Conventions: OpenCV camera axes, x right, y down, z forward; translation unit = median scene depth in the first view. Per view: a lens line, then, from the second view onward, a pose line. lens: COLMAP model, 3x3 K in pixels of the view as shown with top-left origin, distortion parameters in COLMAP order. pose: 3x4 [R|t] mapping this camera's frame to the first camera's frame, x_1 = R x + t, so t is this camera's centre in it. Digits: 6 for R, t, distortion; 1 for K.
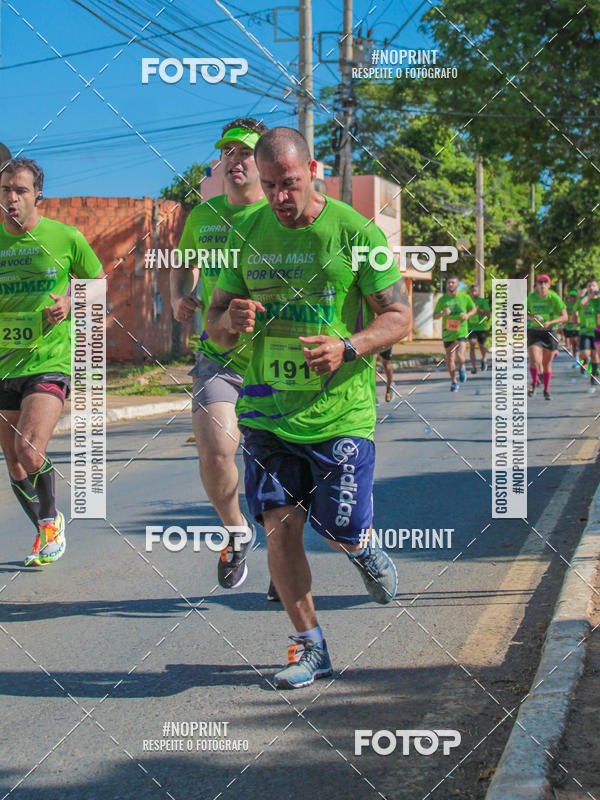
lens RADIAL K [[2244.7, 0, 269.5], [0, 2244.7, 255.6], [0, 0, 1]] dist [-0.077512, -0.037168]
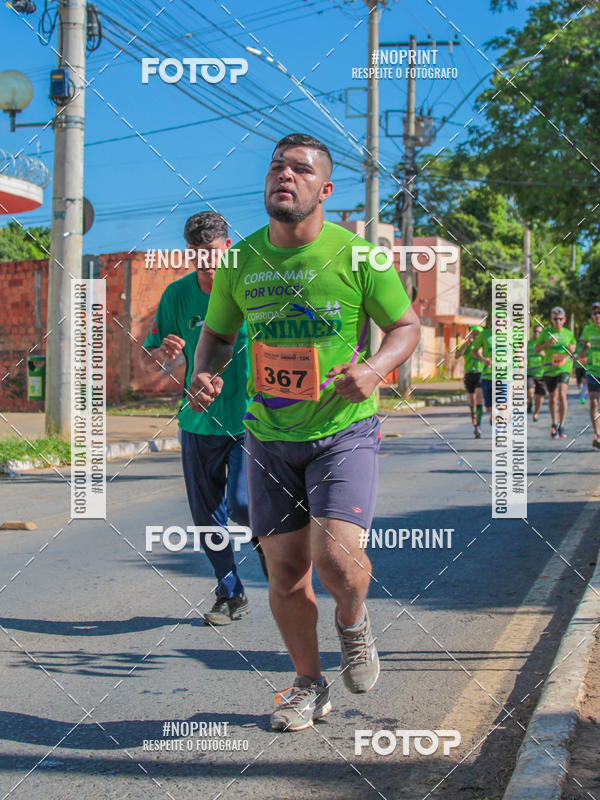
lens RADIAL K [[1588.0, 0, 299.0], [0, 1588.0, 340.1], [0, 0, 1]] dist [-0.039379, 0.069193]
pose [[0.997586, 0.013554, -0.068101, 0.034092], [-0.012334, 0.999757, 0.018296, 0.004221], [0.068333, -0.017411, 0.997511, 0.174833]]
